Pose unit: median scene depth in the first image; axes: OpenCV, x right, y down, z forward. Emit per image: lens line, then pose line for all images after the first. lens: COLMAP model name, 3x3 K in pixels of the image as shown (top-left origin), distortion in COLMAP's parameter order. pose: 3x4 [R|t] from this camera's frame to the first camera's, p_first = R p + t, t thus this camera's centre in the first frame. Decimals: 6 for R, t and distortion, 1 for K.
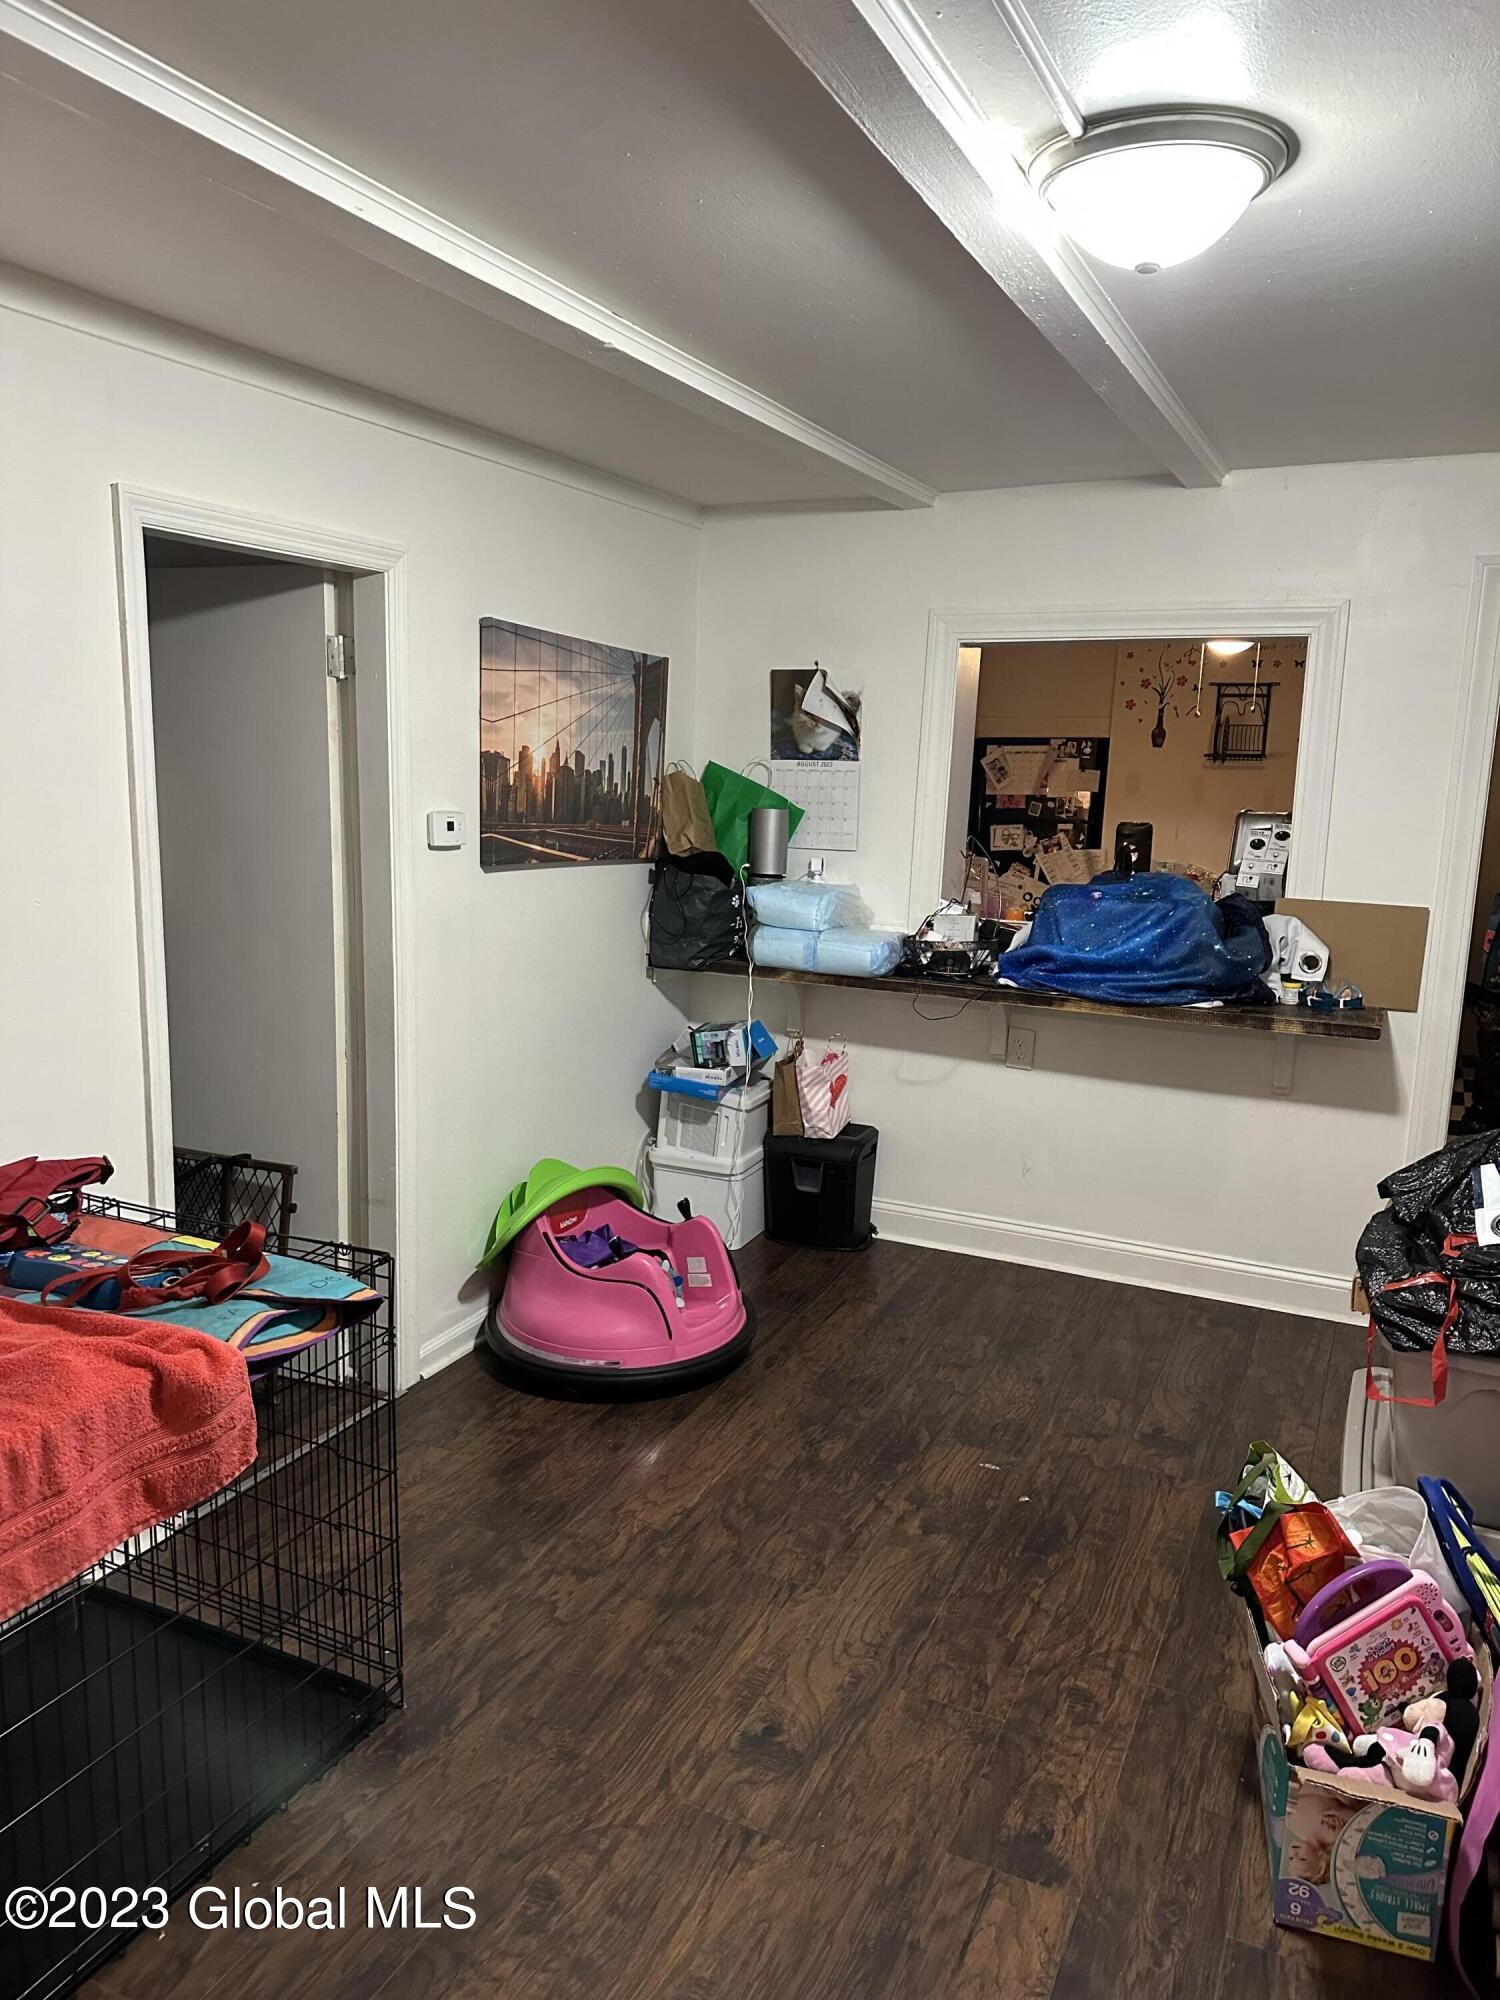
lens RADIAL K [[1425.7, 0, 750.0], [0, 1425.7, 1000.0], [0, 0, 1]] dist [0.005718, 0.001717]
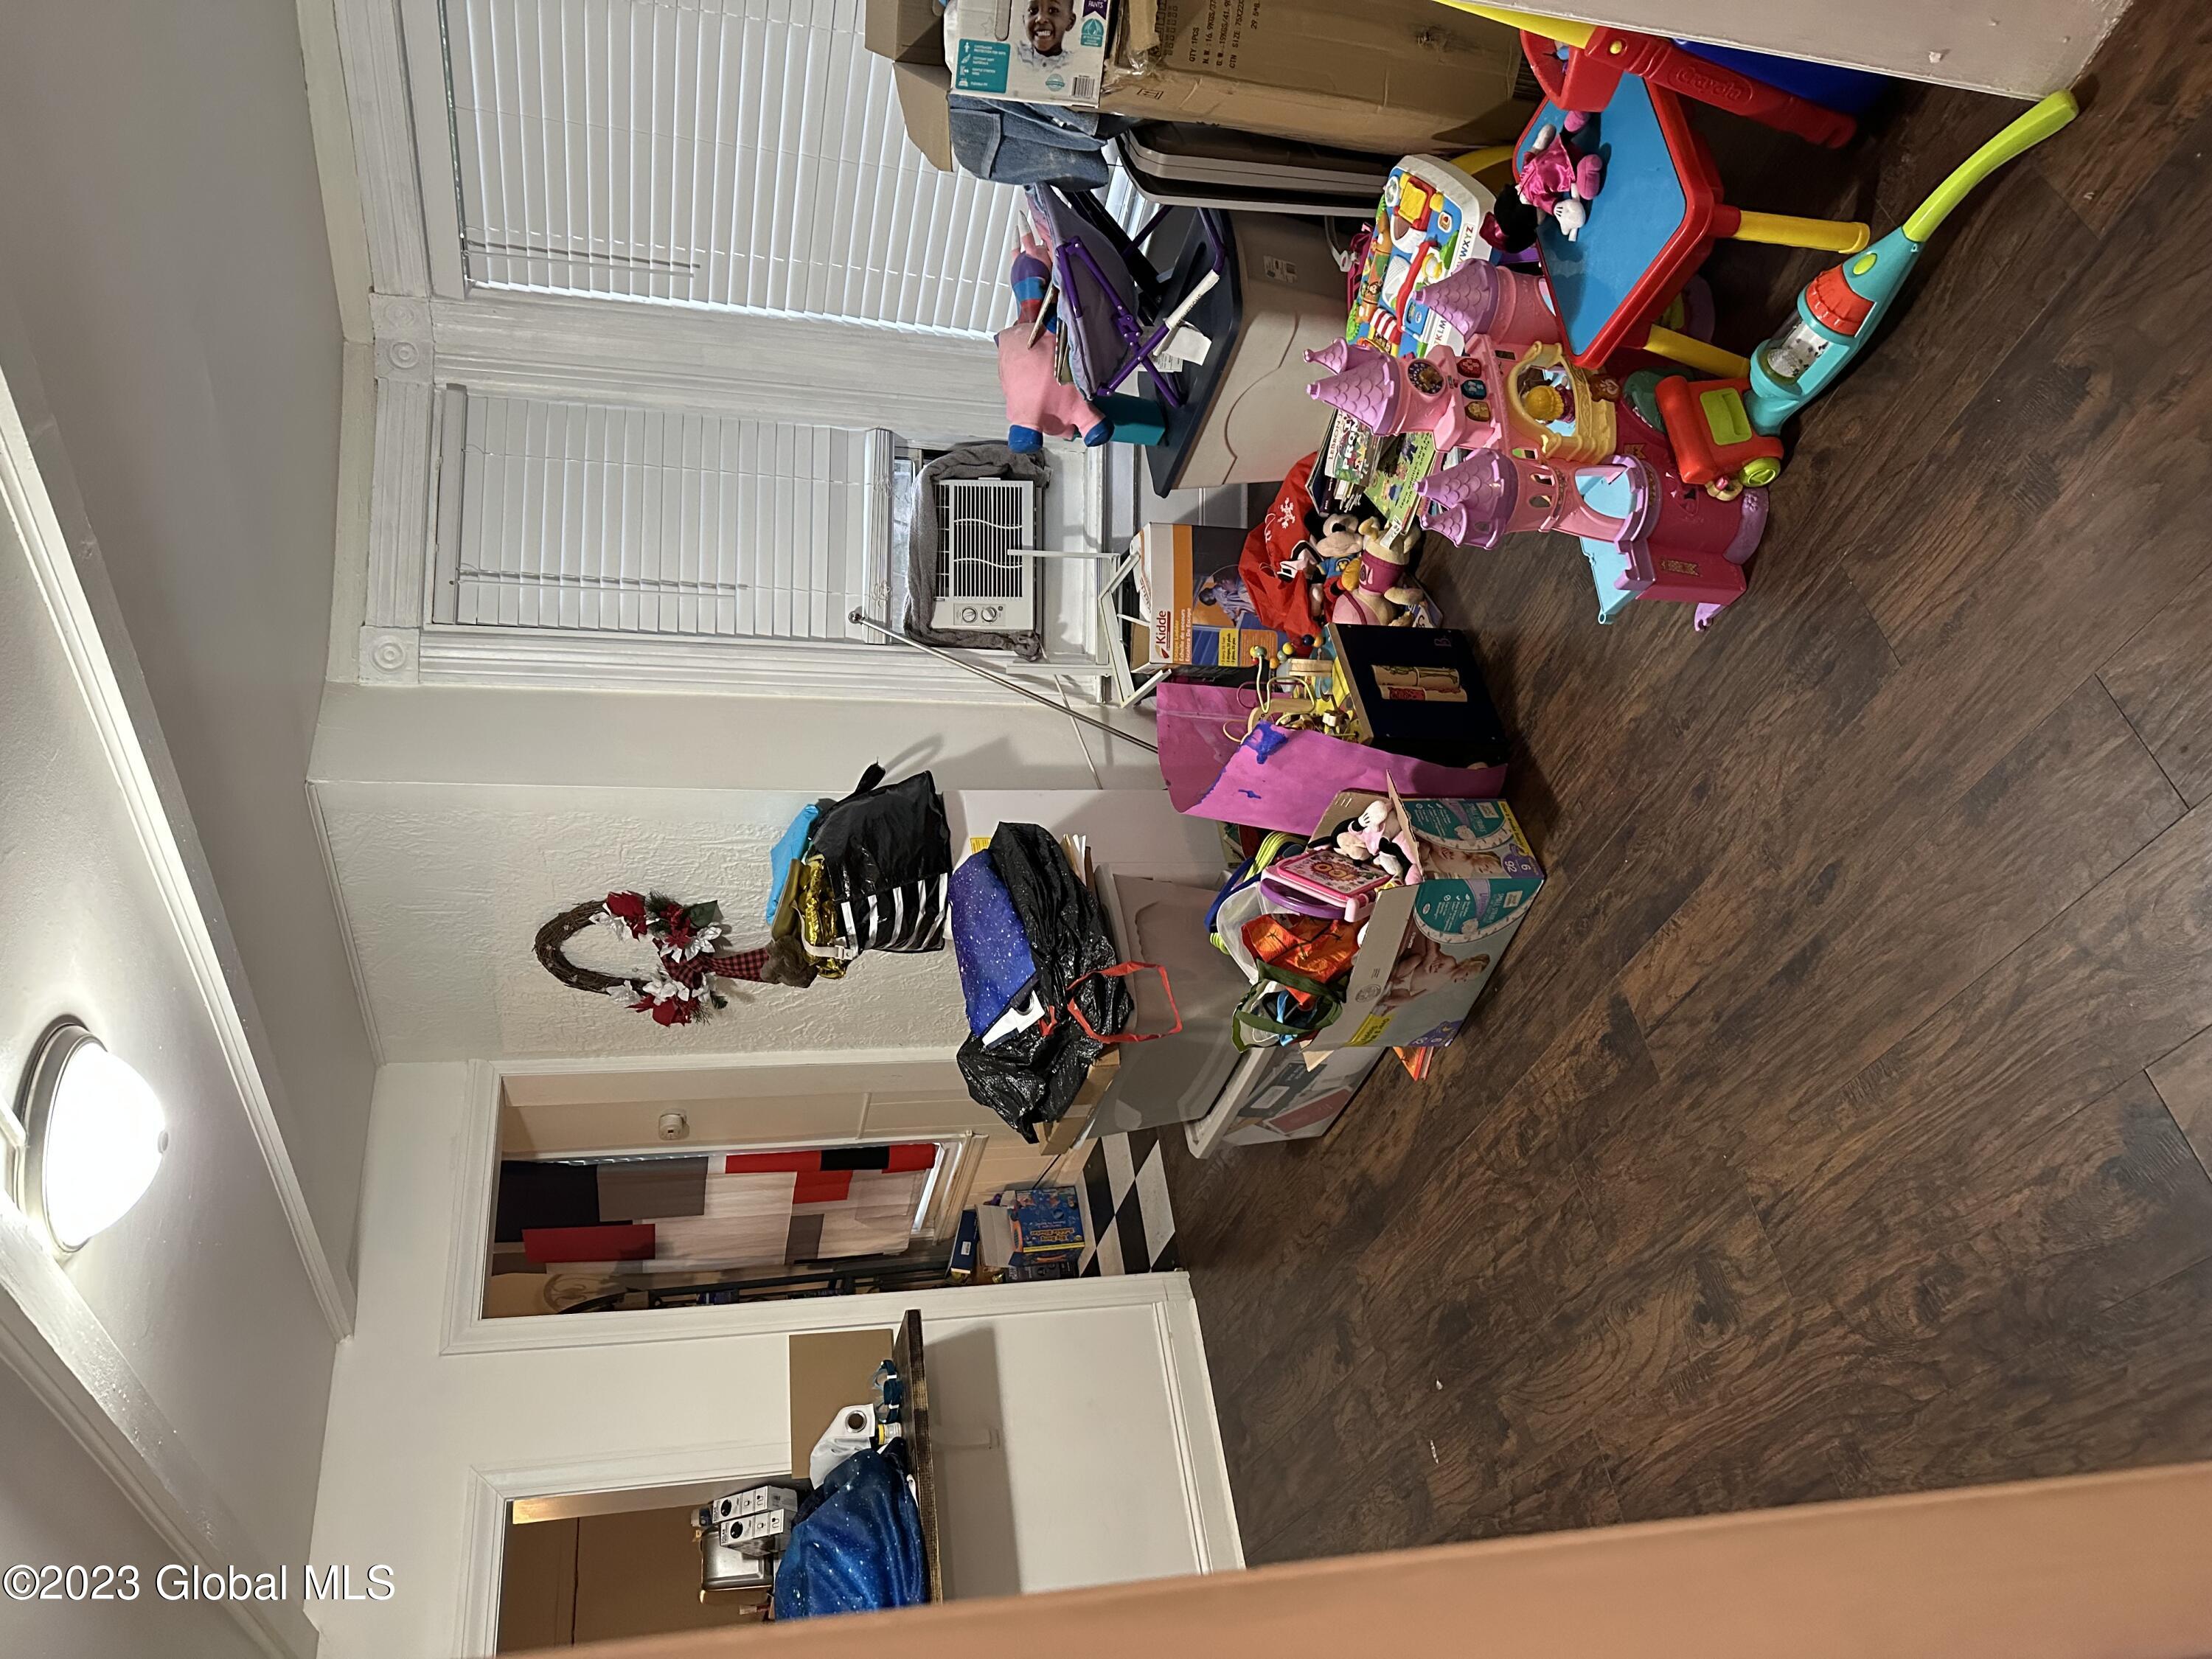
lens RADIAL K [[1560.3, 0, 1094.6], [0, 1560.3, 828.3], [0, 0, 1]] dist [0.128472, -0.178222]
pose [[-0.246631, -0.468052, 0.848587, -0.625643], [0.968413, -0.152220, 0.197498, -0.033678], [0.036733, 0.870492, 0.490810, 0.192565]]
